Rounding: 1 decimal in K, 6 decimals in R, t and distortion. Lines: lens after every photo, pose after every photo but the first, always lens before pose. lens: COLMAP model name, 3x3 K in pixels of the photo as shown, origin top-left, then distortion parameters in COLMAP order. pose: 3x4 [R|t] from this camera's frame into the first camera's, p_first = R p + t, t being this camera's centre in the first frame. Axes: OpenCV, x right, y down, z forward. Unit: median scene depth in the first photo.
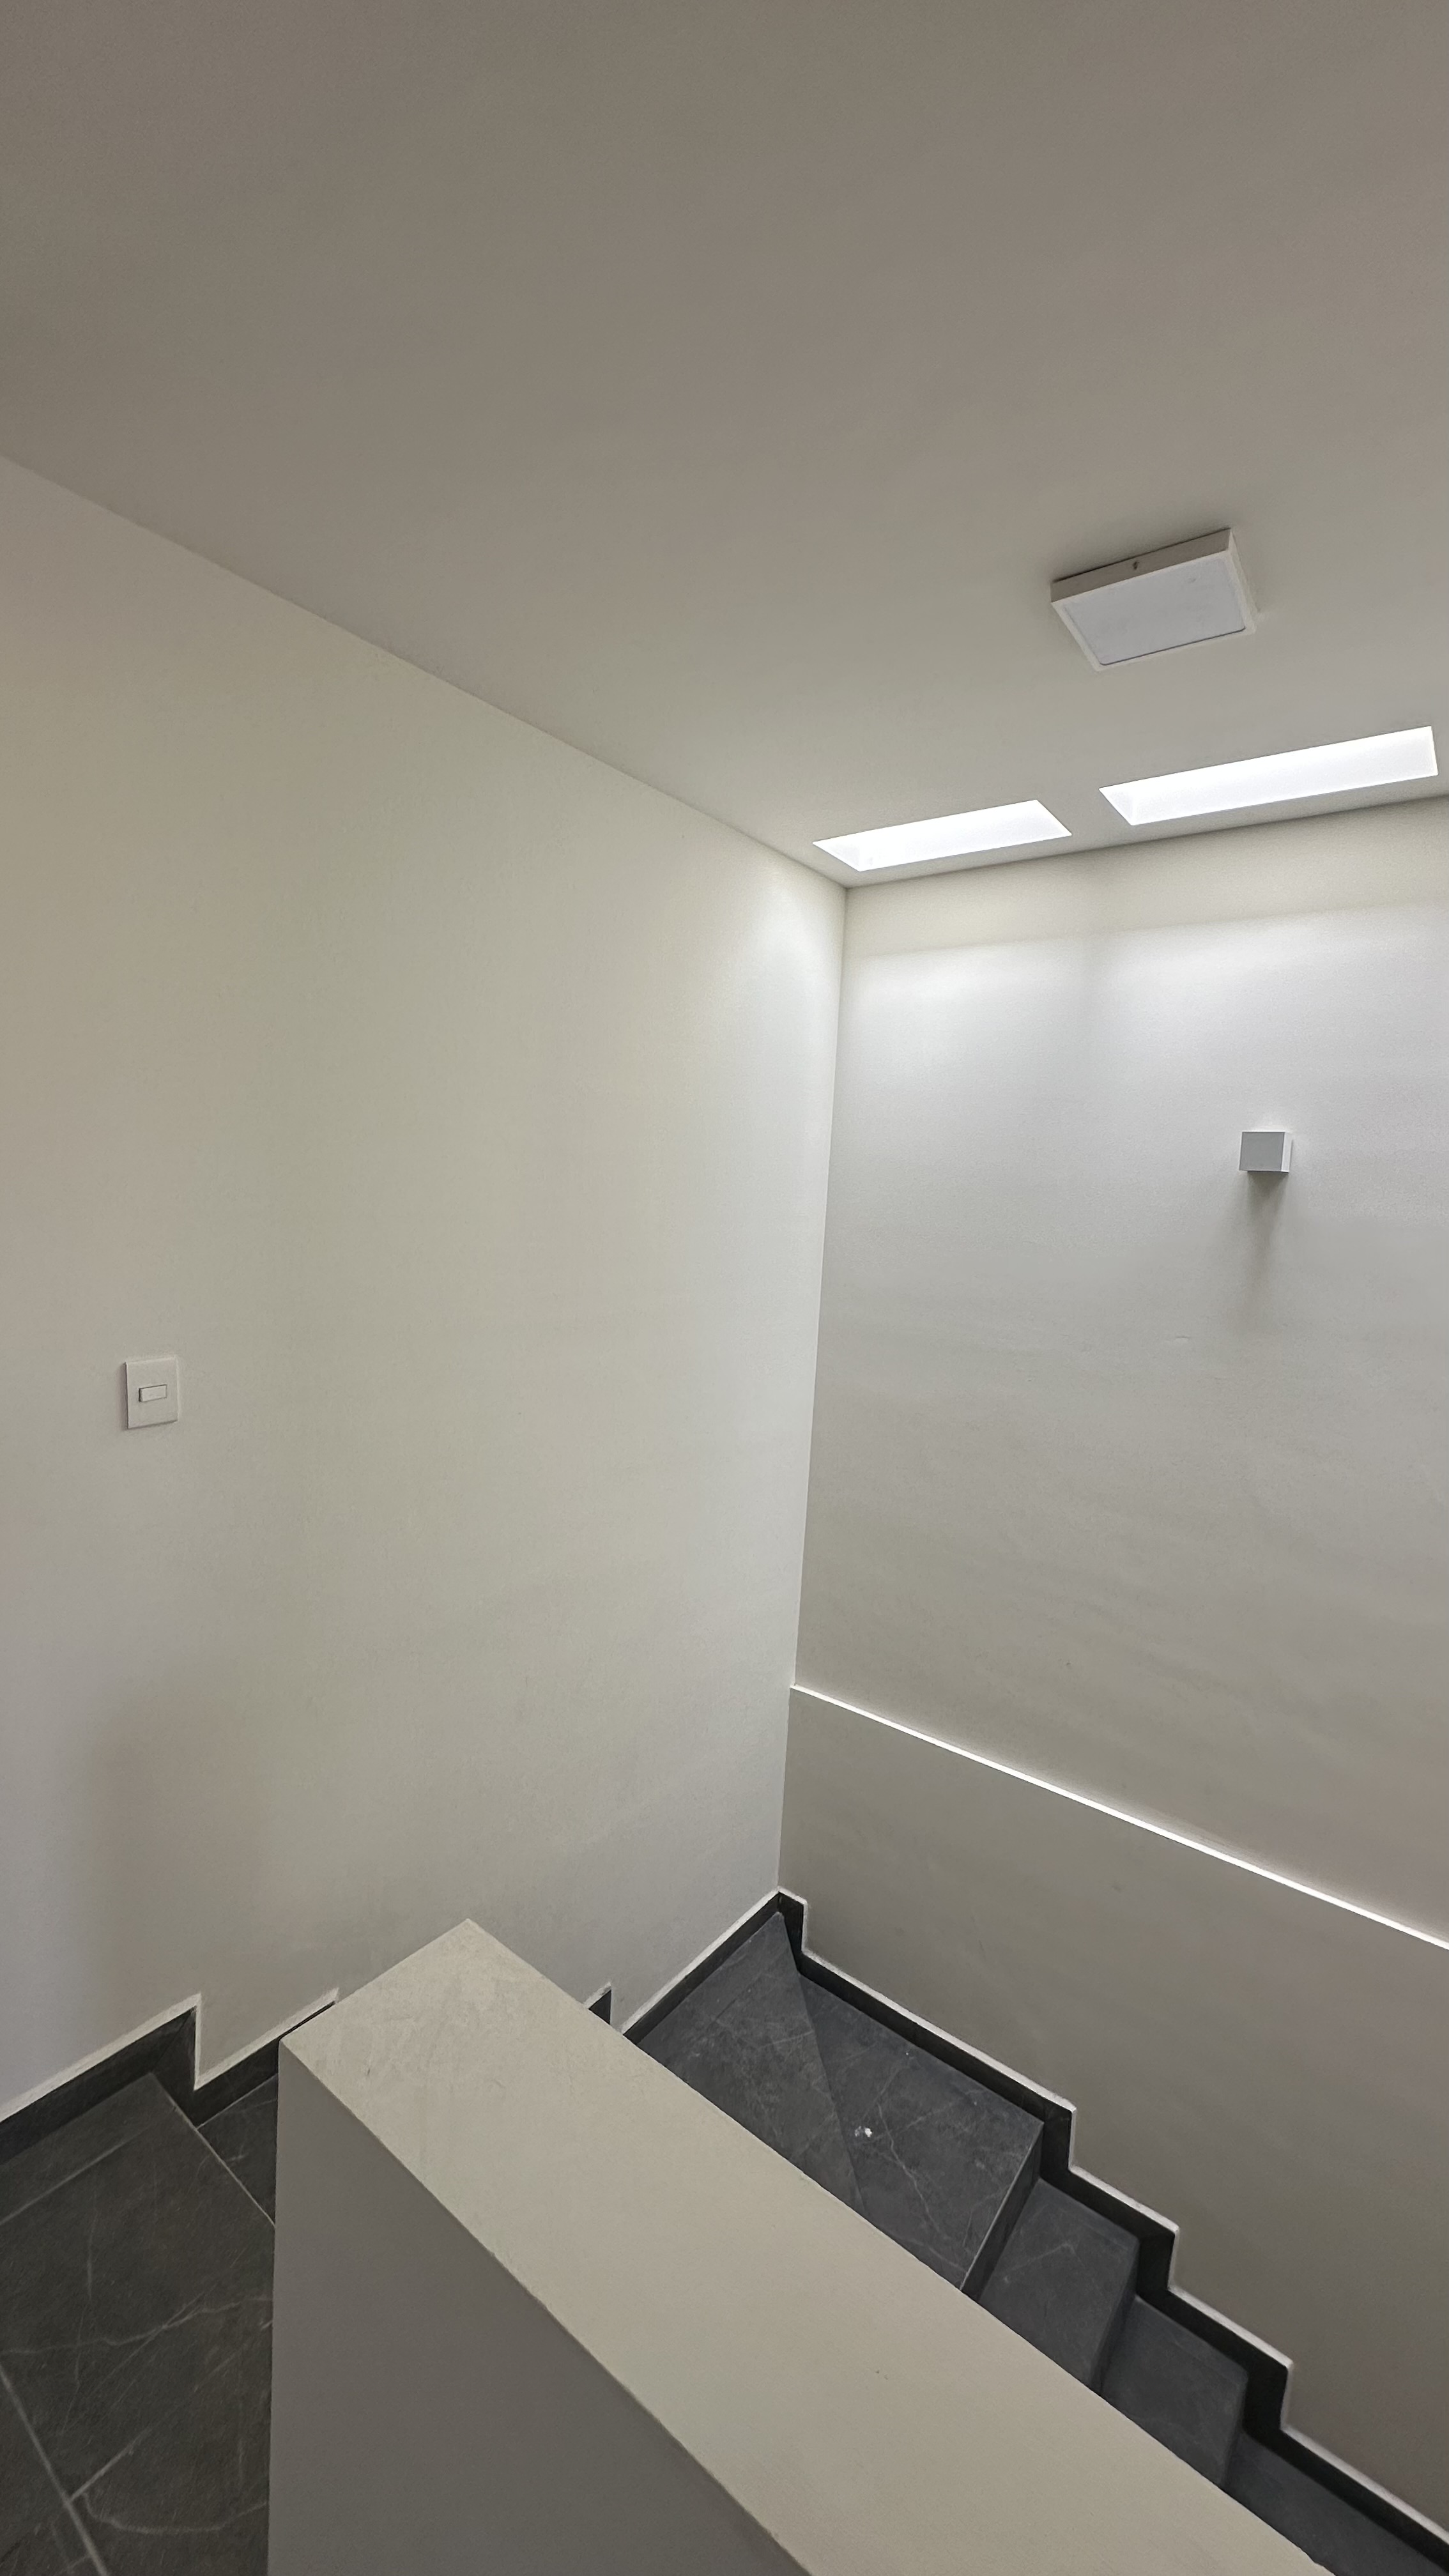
lens RADIAL K [[1032.7, 0, 724.1], [0, 1032.7, 1285.5], [0, 0, 1]] dist [0.001022, 0.000154]
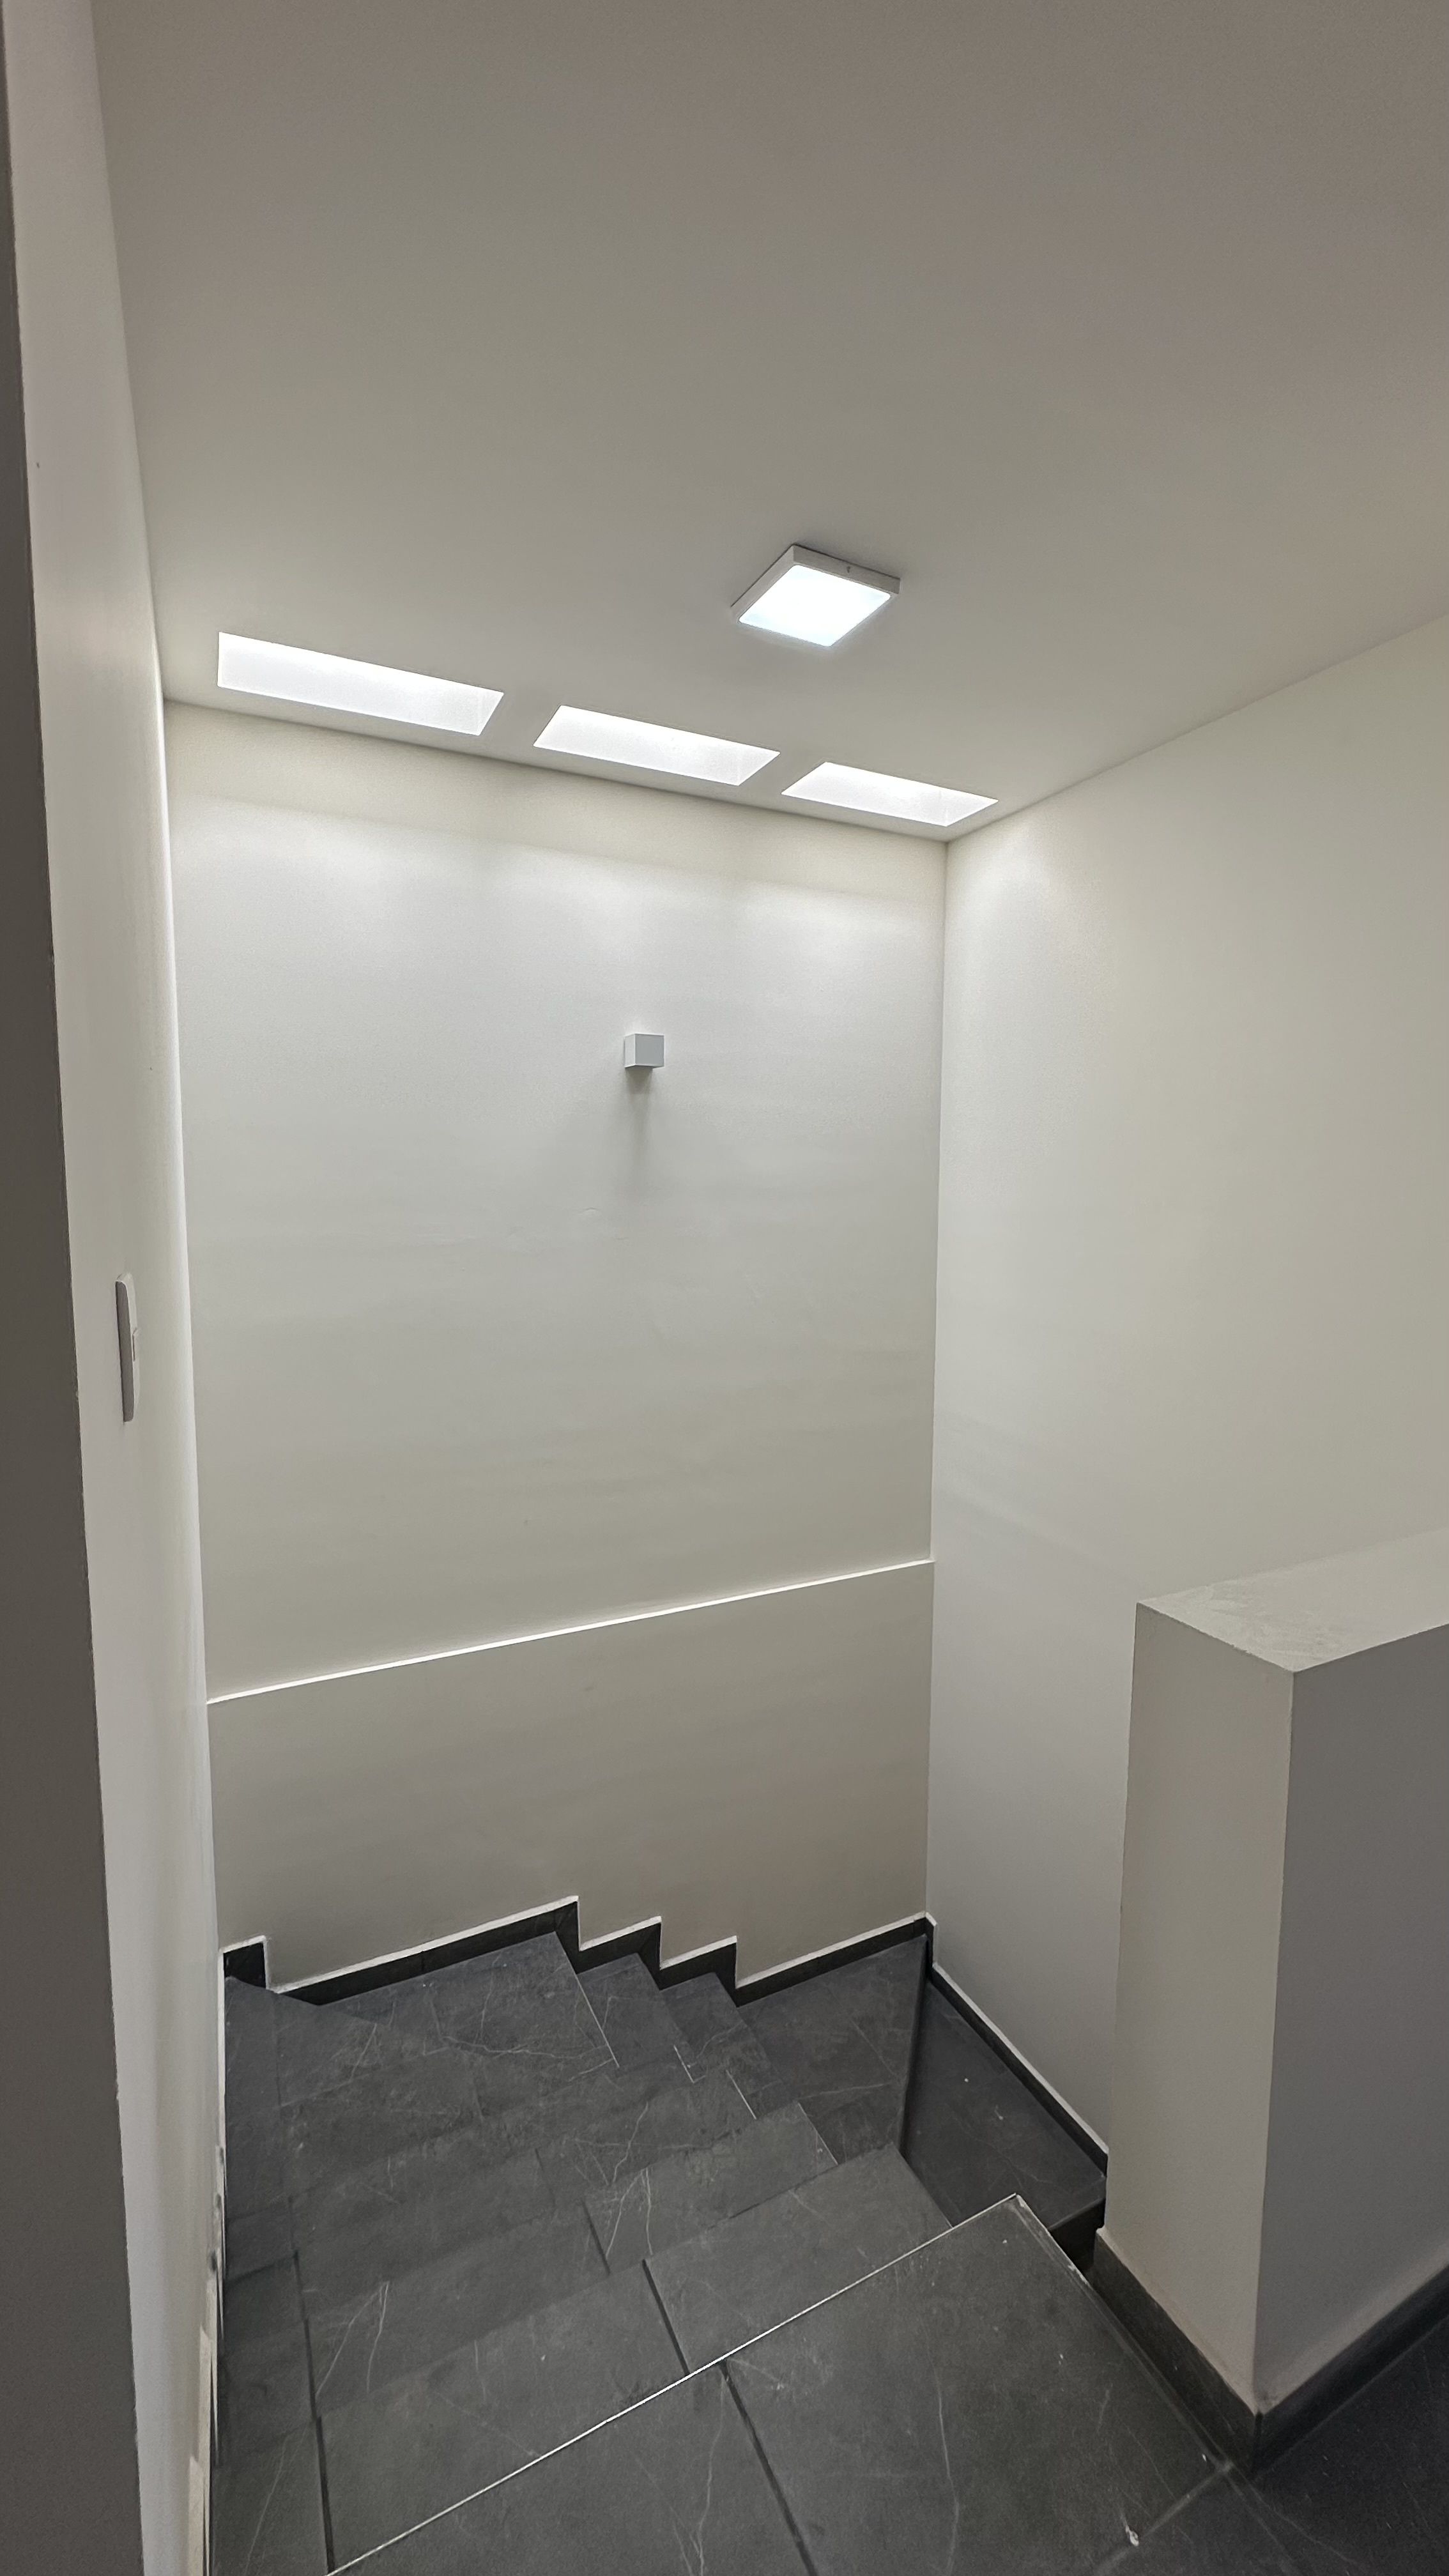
lens RADIAL K [[1032.7, 0, 723.2], [0, 1032.7, 1287.4], [0, 0, 1]] dist [0.001022, 0.000154]
pose [[0.440731, -0.135893, 0.887293, -0.528258], [0.105746, 0.989451, 0.099013, 0.036684], [-0.891389, 0.050189, 0.450452, 0.321119]]
